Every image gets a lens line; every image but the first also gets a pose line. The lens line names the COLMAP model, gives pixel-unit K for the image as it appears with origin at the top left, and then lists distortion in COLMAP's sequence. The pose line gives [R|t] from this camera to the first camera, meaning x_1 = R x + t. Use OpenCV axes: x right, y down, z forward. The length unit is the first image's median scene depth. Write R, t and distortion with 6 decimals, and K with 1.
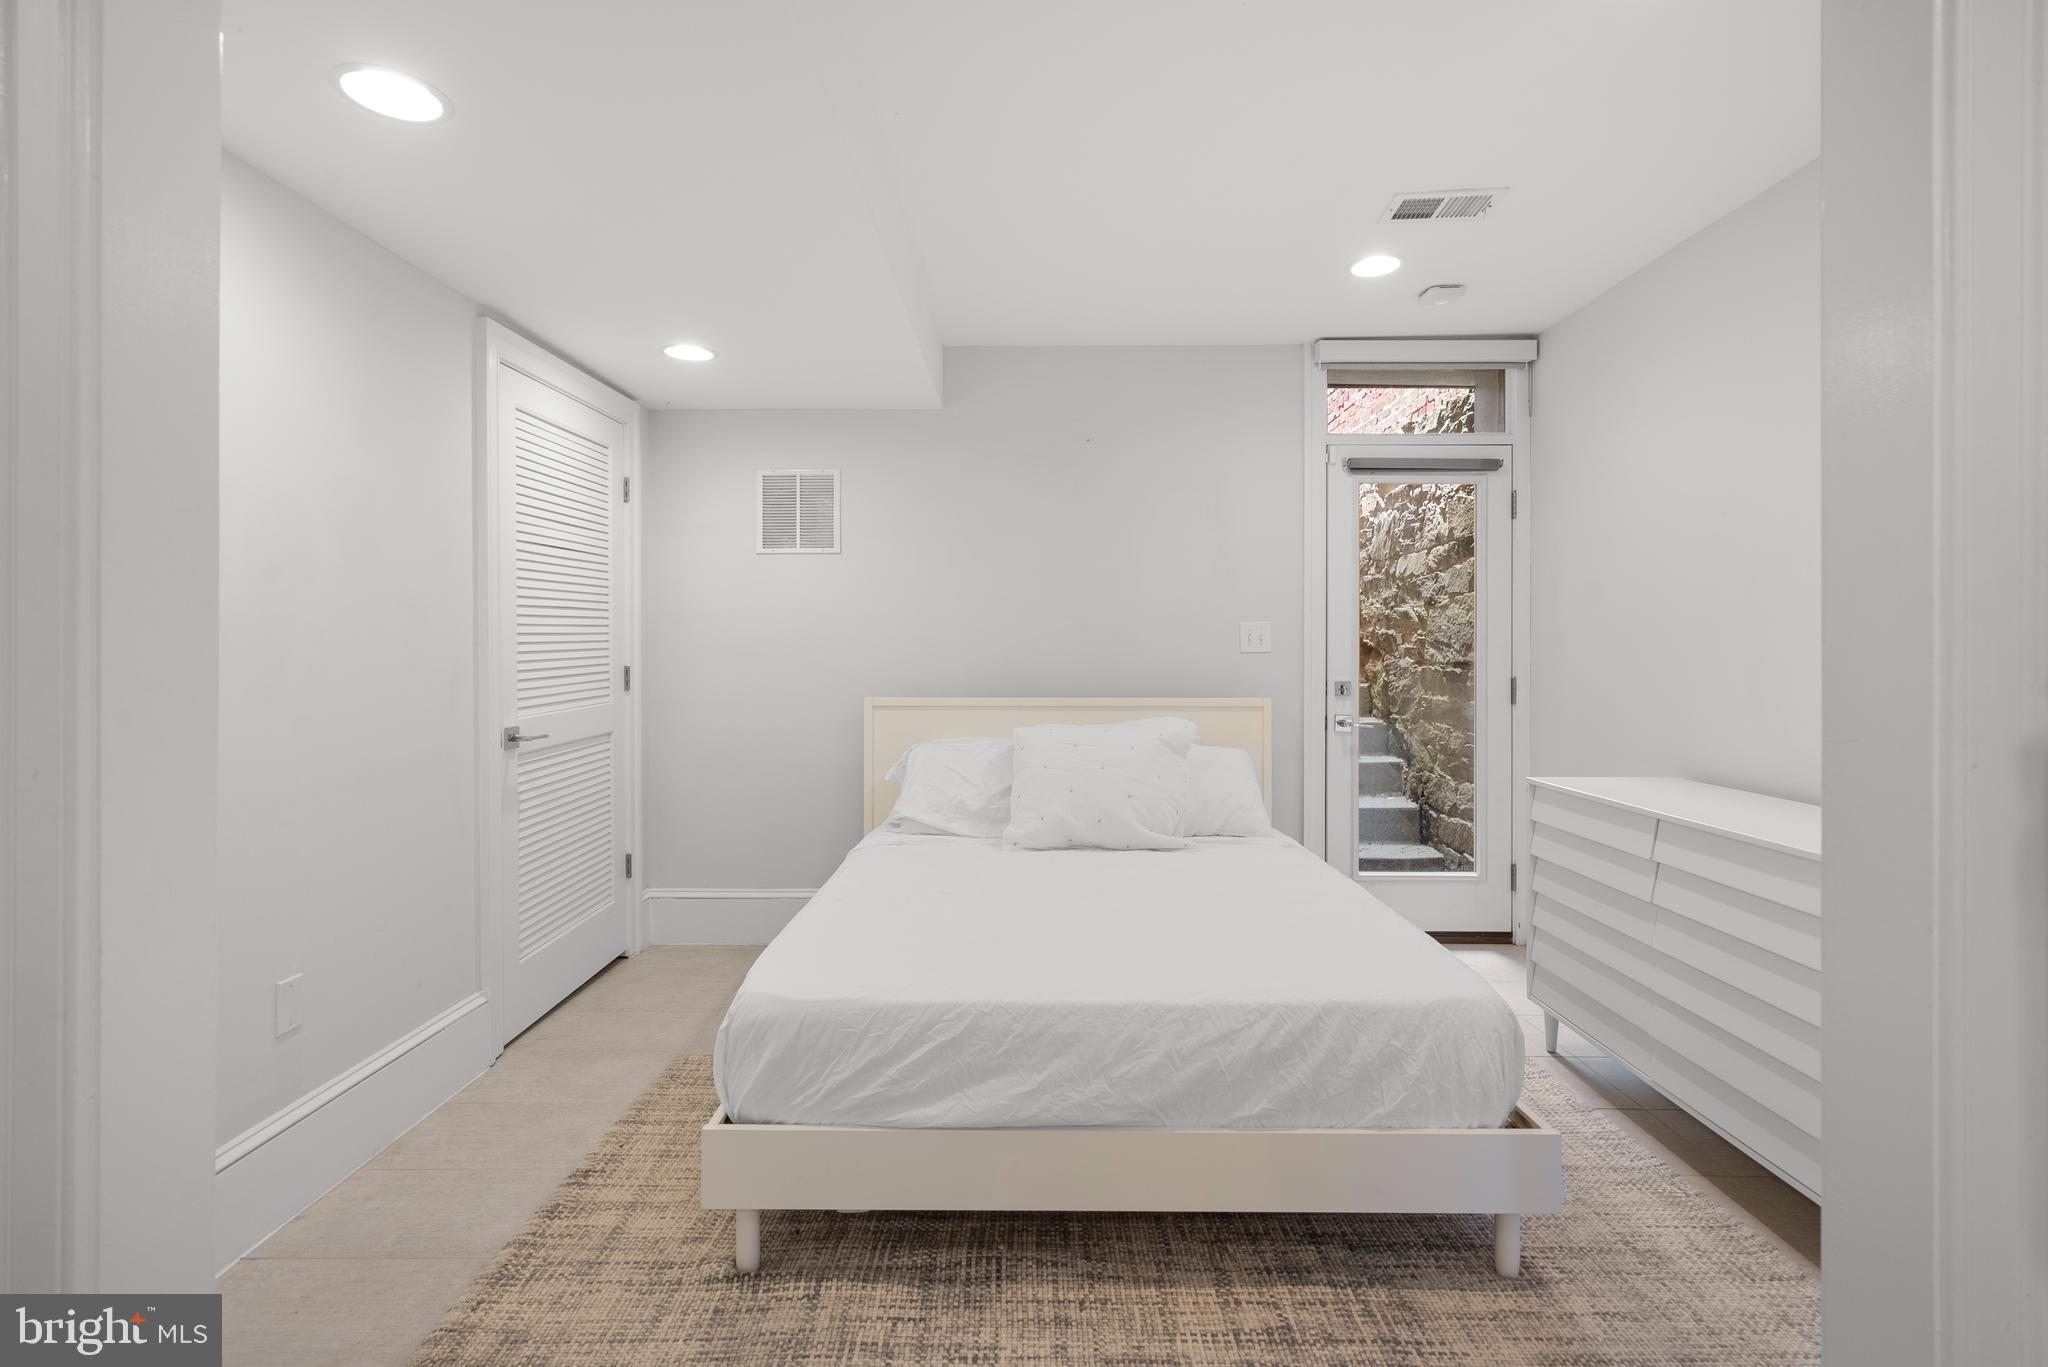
lens RADIAL K [[991.5, 0, 1025.4], [0, 991.5, 650.0], [0, 0, 1]] dist [-0.004852, -0.001155]
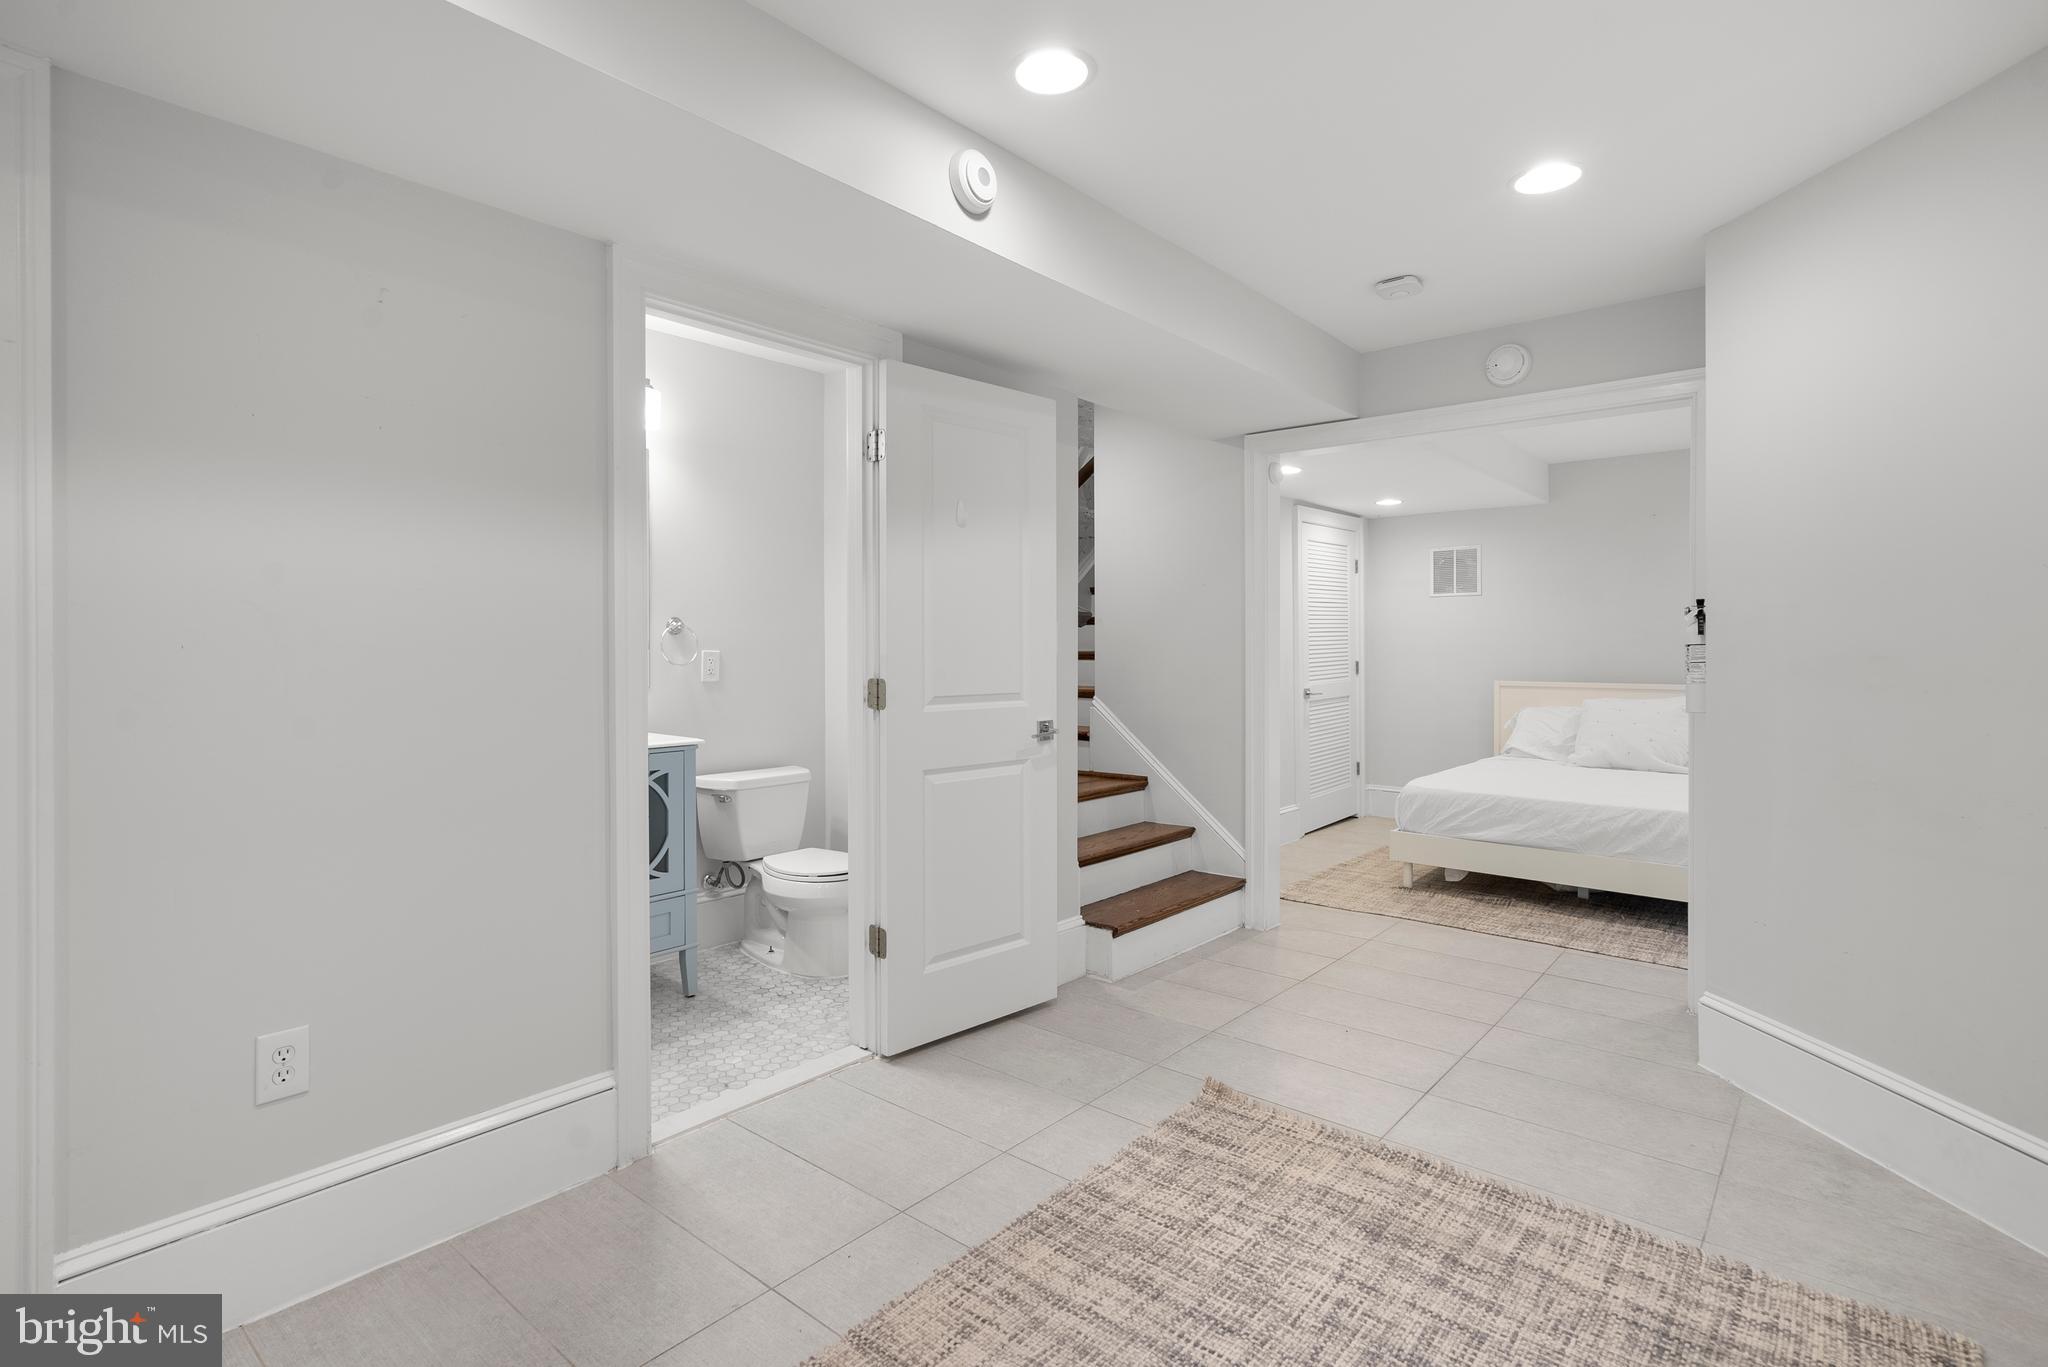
lens RADIAL K [[991.5, 0, 1034.6], [0, 991.5, 646.0], [0, 0, 1]] dist [-0.004852, -0.001155]
pose [[0.774633, -0.002498, -0.632406, 0.337216], [0.001219, 0.999996, -0.002456, -0.009366], [0.632410, 0.001131, 0.774633, -0.909871]]
